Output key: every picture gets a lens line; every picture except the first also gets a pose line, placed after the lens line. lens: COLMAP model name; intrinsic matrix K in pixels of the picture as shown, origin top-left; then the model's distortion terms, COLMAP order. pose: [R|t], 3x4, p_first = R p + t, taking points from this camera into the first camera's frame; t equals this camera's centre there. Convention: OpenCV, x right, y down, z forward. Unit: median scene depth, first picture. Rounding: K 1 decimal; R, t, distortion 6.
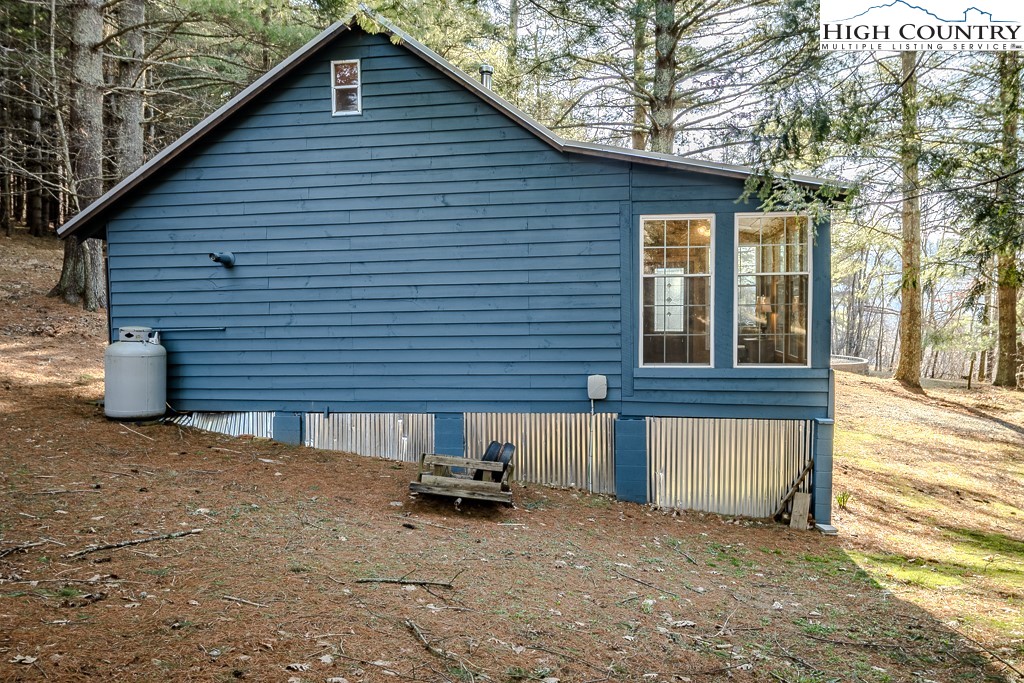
lens RADIAL K [[775.4, 0, 512.0], [0, 775.4, 341.5], [0, 0, 1]] dist [0.000717, 0.000116]
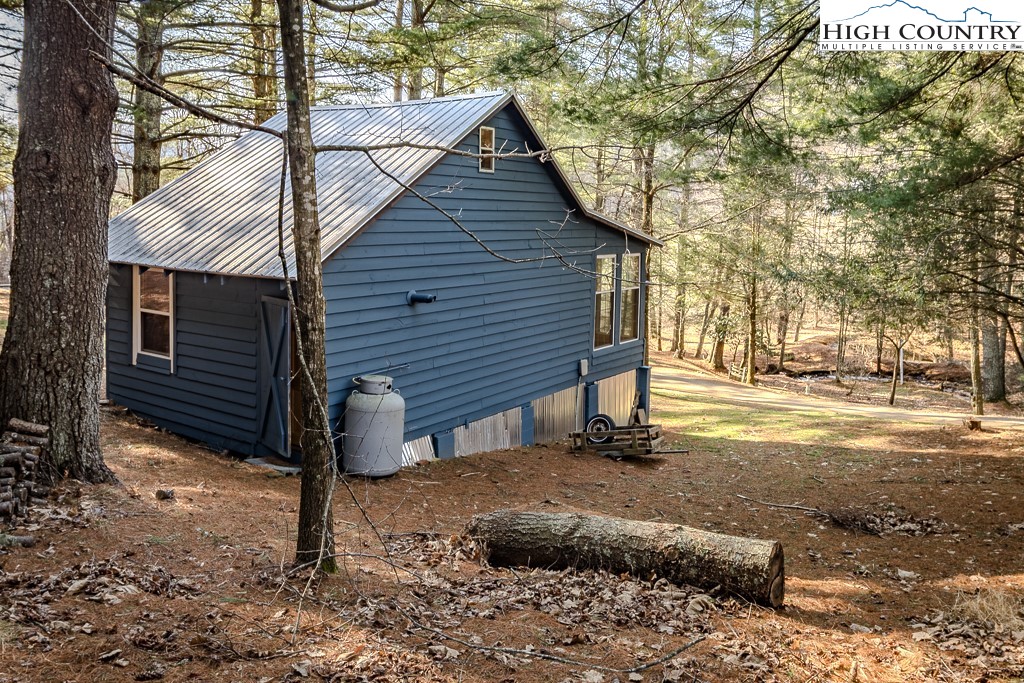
lens RADIAL K [[775.4, 0, 512.0], [0, 775.4, 341.5], [0, 0, 1]] dist [0.000717, 0.000116]
pose [[0.433081, -0.110810, 0.894518, -1.273112], [0.069121, 0.993575, 0.089616, -0.134649], [-0.898701, 0.023019, 0.437958, 0.437665]]
